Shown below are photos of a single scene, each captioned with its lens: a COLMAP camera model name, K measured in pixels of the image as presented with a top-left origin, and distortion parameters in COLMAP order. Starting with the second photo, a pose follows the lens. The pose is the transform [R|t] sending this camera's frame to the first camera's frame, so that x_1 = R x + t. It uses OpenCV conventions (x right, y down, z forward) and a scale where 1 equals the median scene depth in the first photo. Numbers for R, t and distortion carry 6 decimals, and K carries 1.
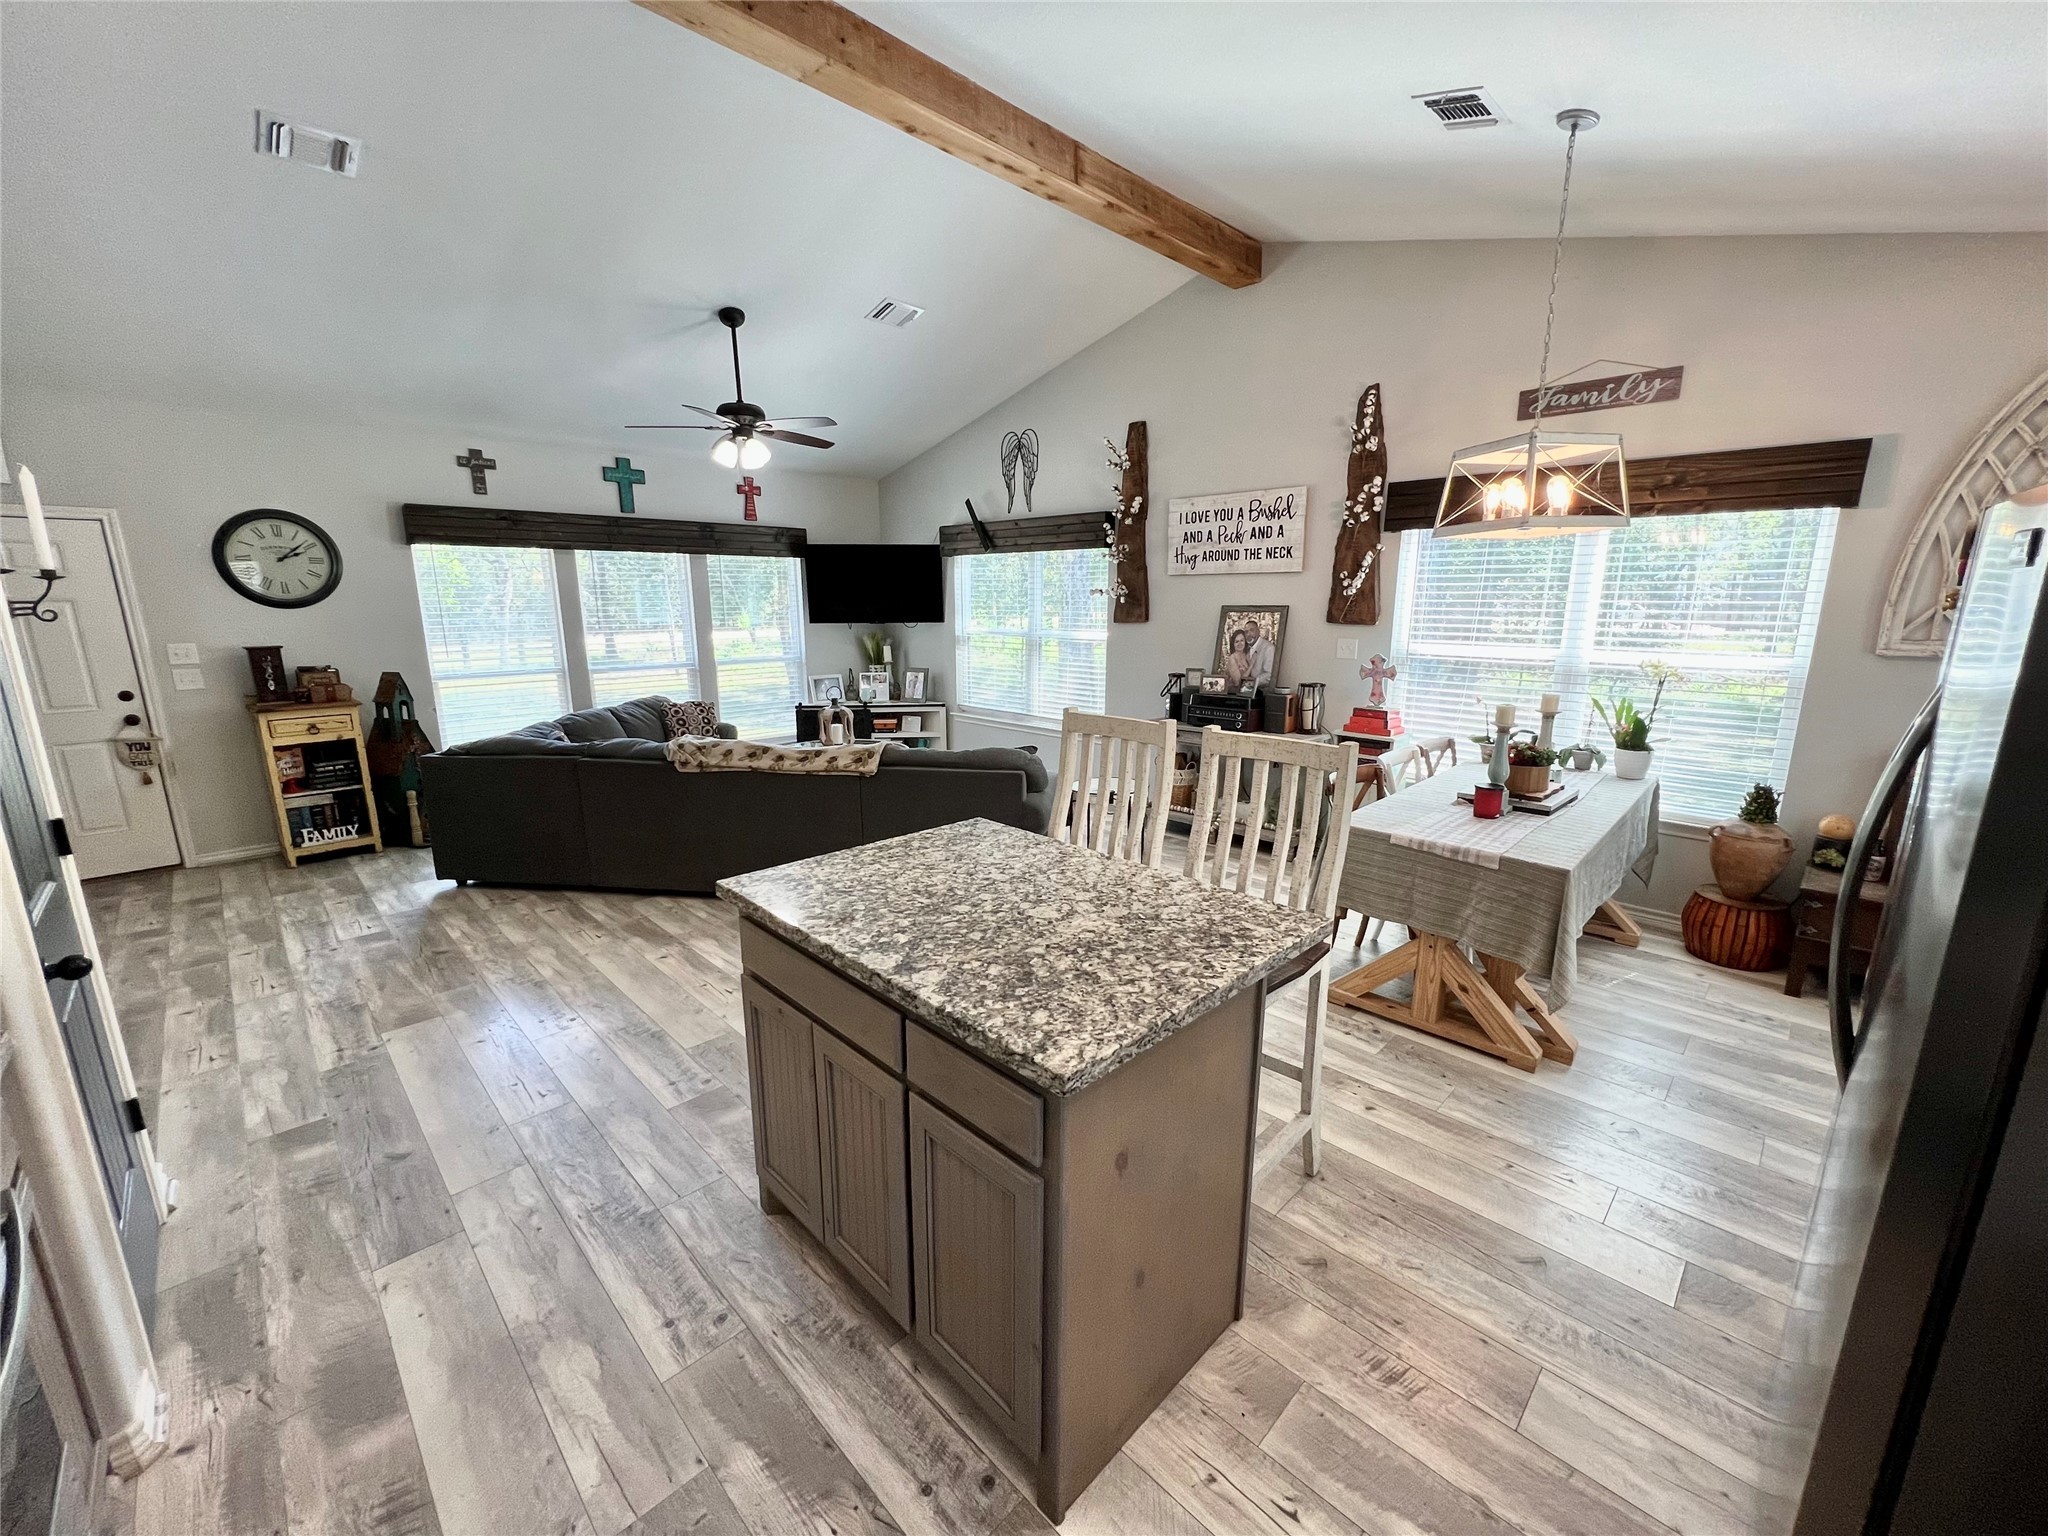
lens RADIAL K [[821.1, 0, 1024.7], [0, 821.1, 773.3], [0, 0, 1]] dist [-0.002151, 0.000679]
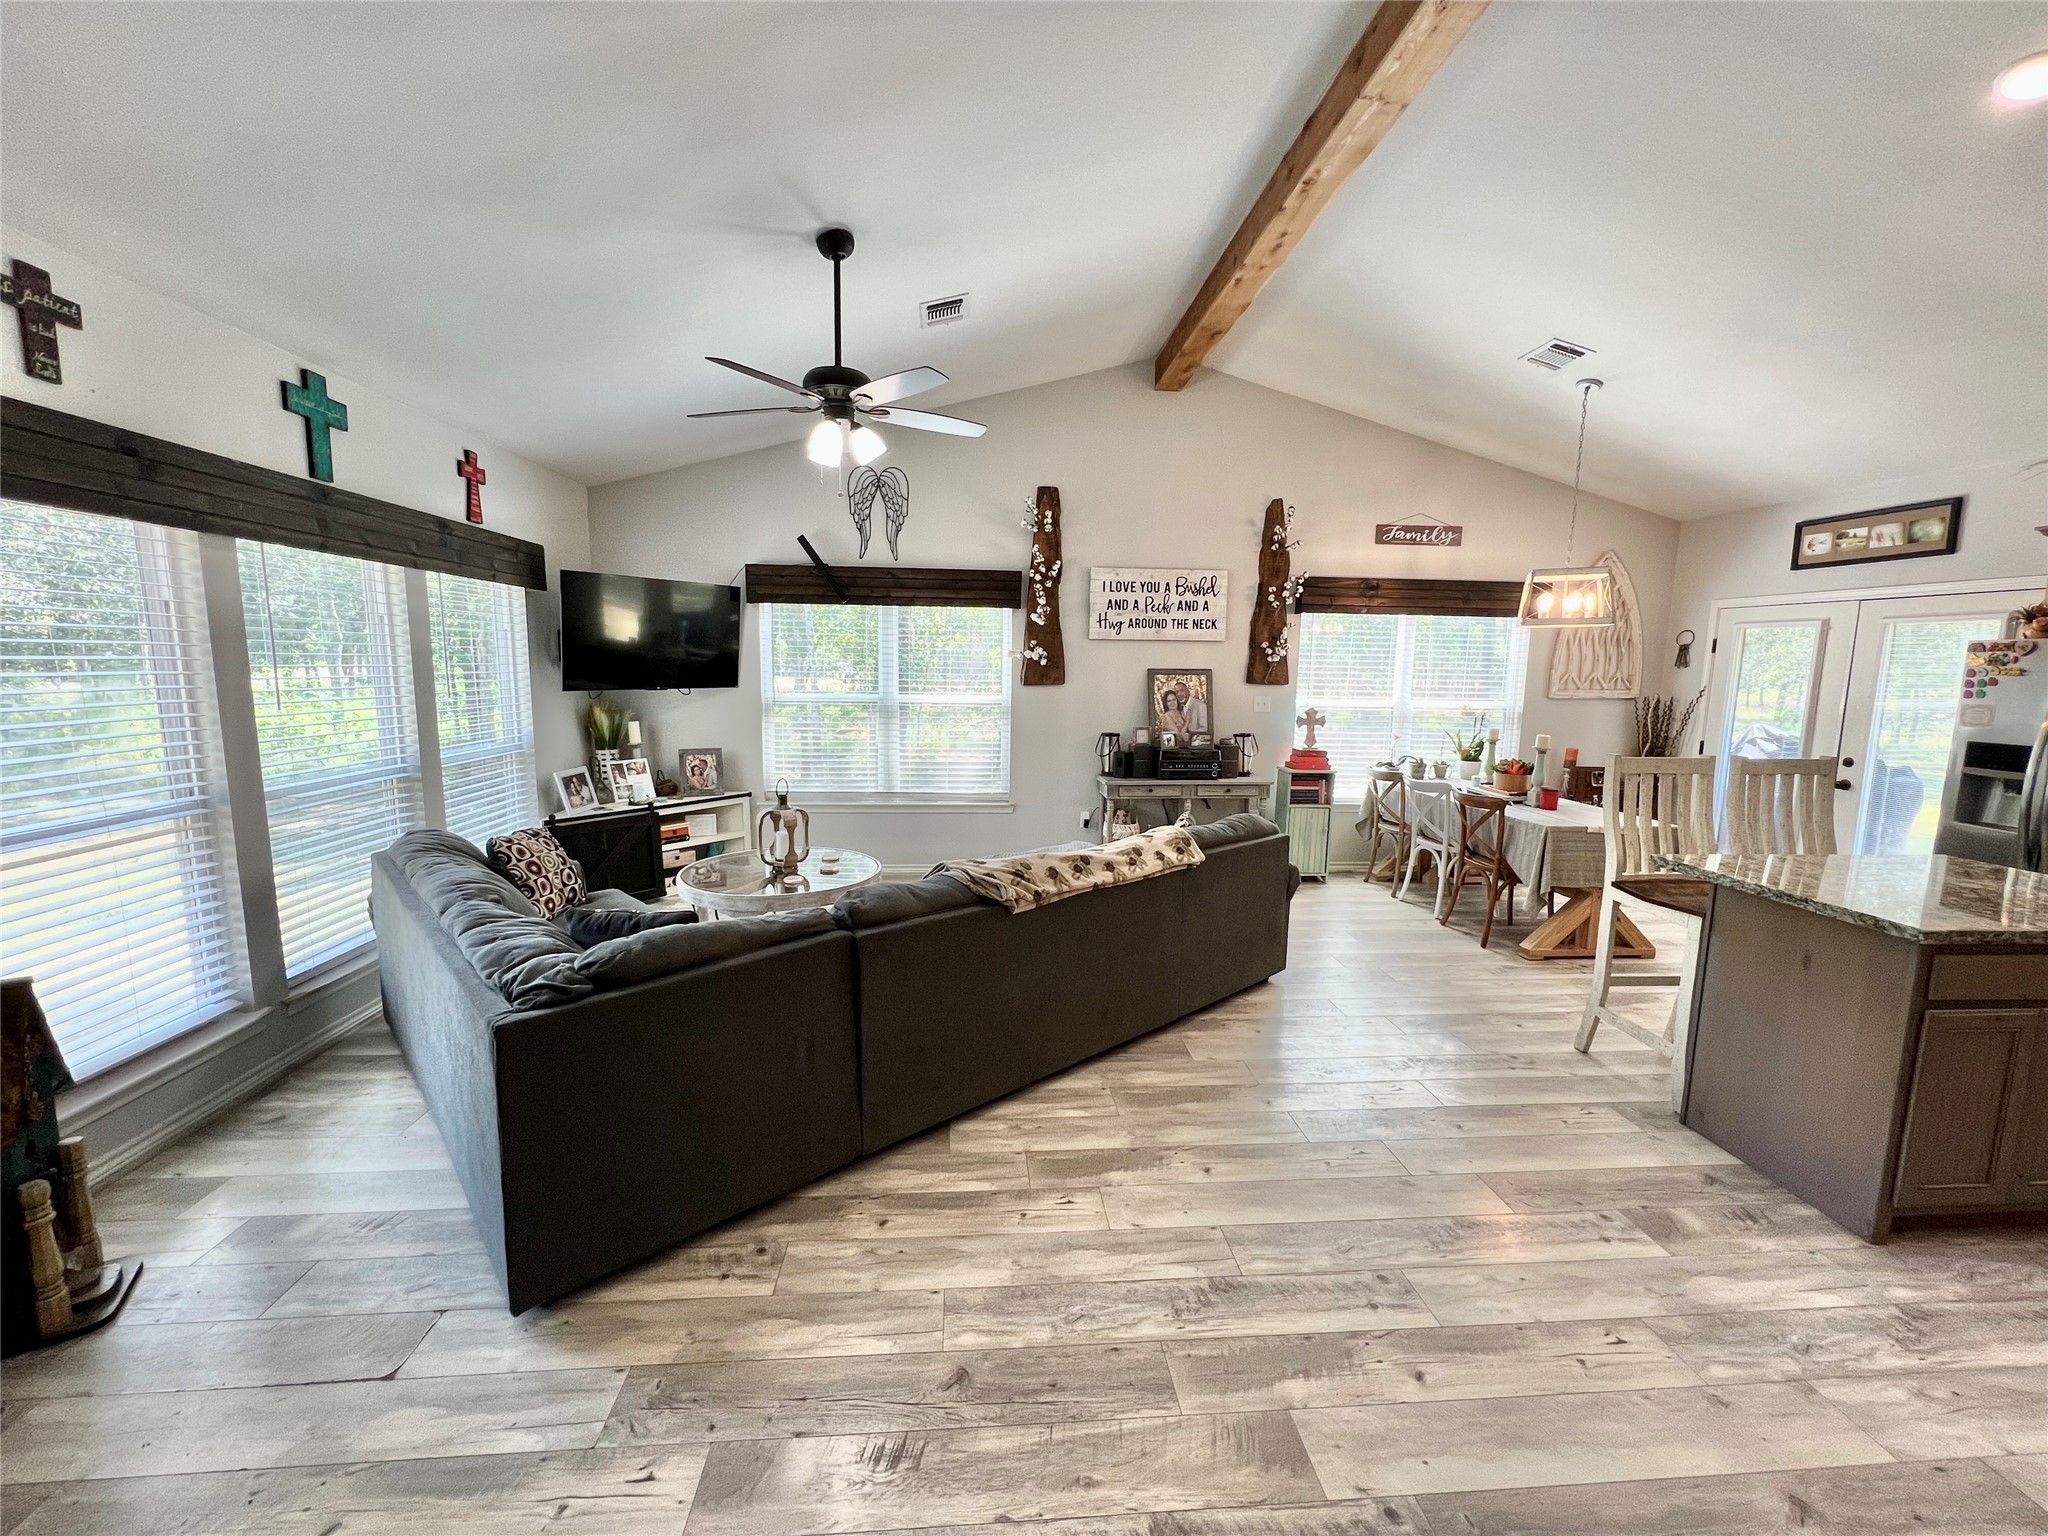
lens RADIAL K [[821.1, 0, 1025.4], [0, 821.1, 772.6], [0, 0, 1]] dist [-0.002151, 0.000679]
pose [[0.647322, -0.090251, 0.756855, -0.776008], [0.145265, 0.989373, -0.006265, -0.093729], [-0.748246, 0.114000, 0.653553, 0.470352]]
